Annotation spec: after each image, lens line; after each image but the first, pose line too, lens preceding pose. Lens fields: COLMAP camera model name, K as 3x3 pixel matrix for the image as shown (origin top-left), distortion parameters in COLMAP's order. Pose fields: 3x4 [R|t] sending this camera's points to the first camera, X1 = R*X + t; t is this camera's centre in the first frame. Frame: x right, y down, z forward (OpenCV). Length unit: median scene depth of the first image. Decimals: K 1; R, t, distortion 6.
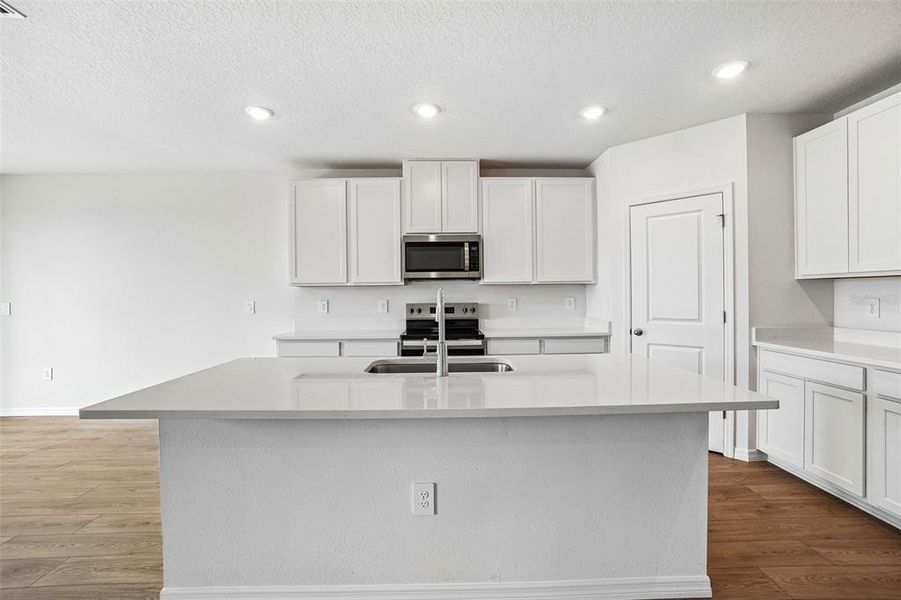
lens RADIAL K [[403.9, 0, 453.6], [0, 403.9, 294.5], [0, 0, 1]] dist [-0.036090, 0.009458]
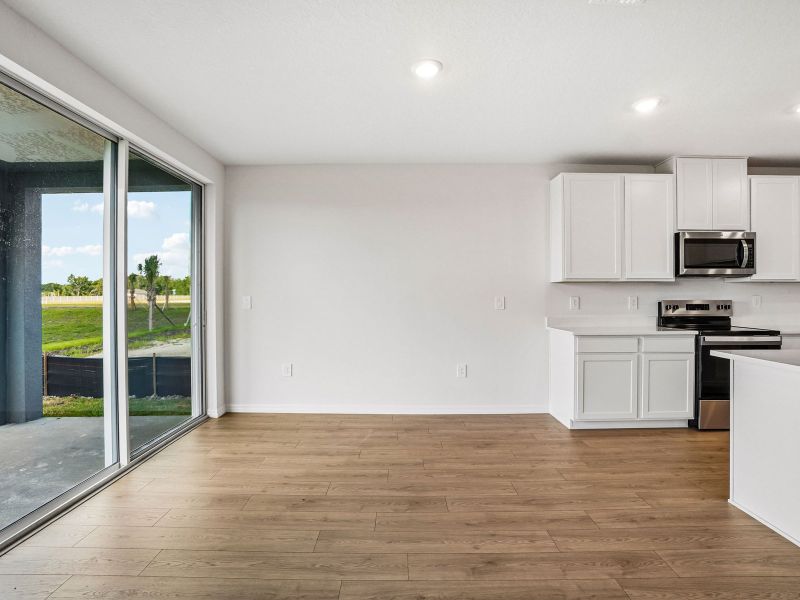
lens RADIAL K [[402.1, 0, 408.3], [0, 402.1, 299.1], [0, 0, 1]] dist [-0.035575, 0.008922]
pose [[0.999797, 0.007425, -0.018750, -0.784349], [-0.007267, 0.999938, 0.008455, 0.017027], [0.018811, -0.008318, 0.999788, 0.003938]]
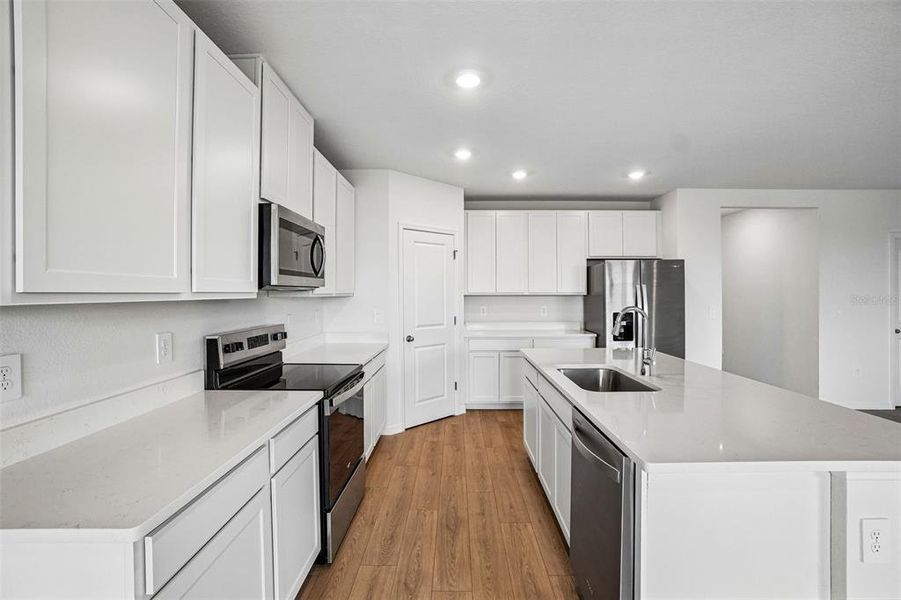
lens RADIAL K [[403.9, 0, 453.4], [0, 403.9, 289.4], [0, 0, 1]] dist [-0.036090, 0.009458]
pose [[0.037310, 0.015616, 0.999182, -0.638949], [0.003254, 0.999871, -0.015749, -0.027313], [-0.999298, 0.003839, 0.037255, 0.752440]]
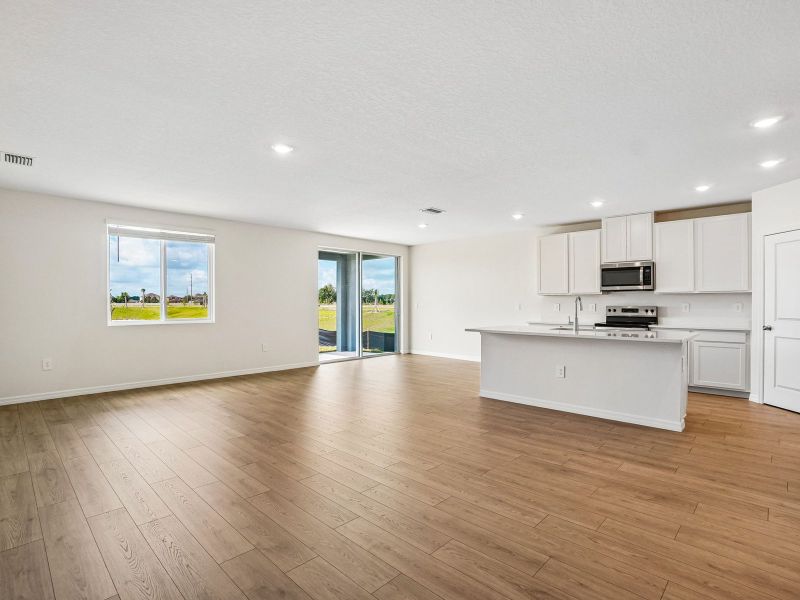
lens RADIAL K [[402.1, 0, 408.9], [0, 402.1, 305.3], [0, 0, 1]] dist [-0.035575, 0.008922]
pose [[0.708001, 0.012962, -0.706093, 0.484986], [-0.007207, 0.999912, 0.011129, 0.008917], [0.706175, -0.002790, 0.708032, -0.734110]]
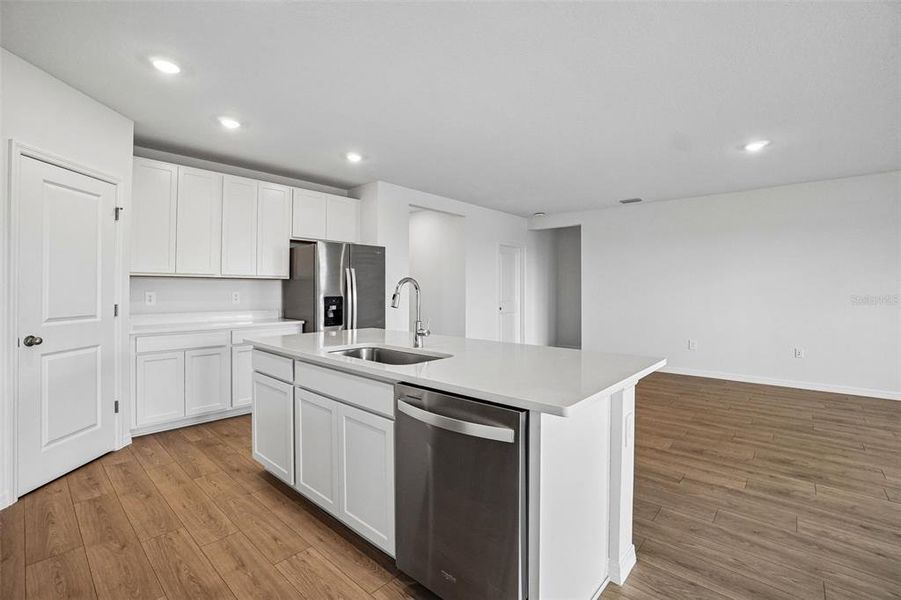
lens RADIAL K [[403.9, 0, 447.2], [0, 403.9, 282.7], [0, 0, 1]] dist [-0.036090, 0.009458]
pose [[-0.722448, 0.016908, 0.691219, -0.475161], [0.004010, 0.999787, -0.020265, 0.009214], [-0.691414, -0.011869, -0.722361, 0.903830]]
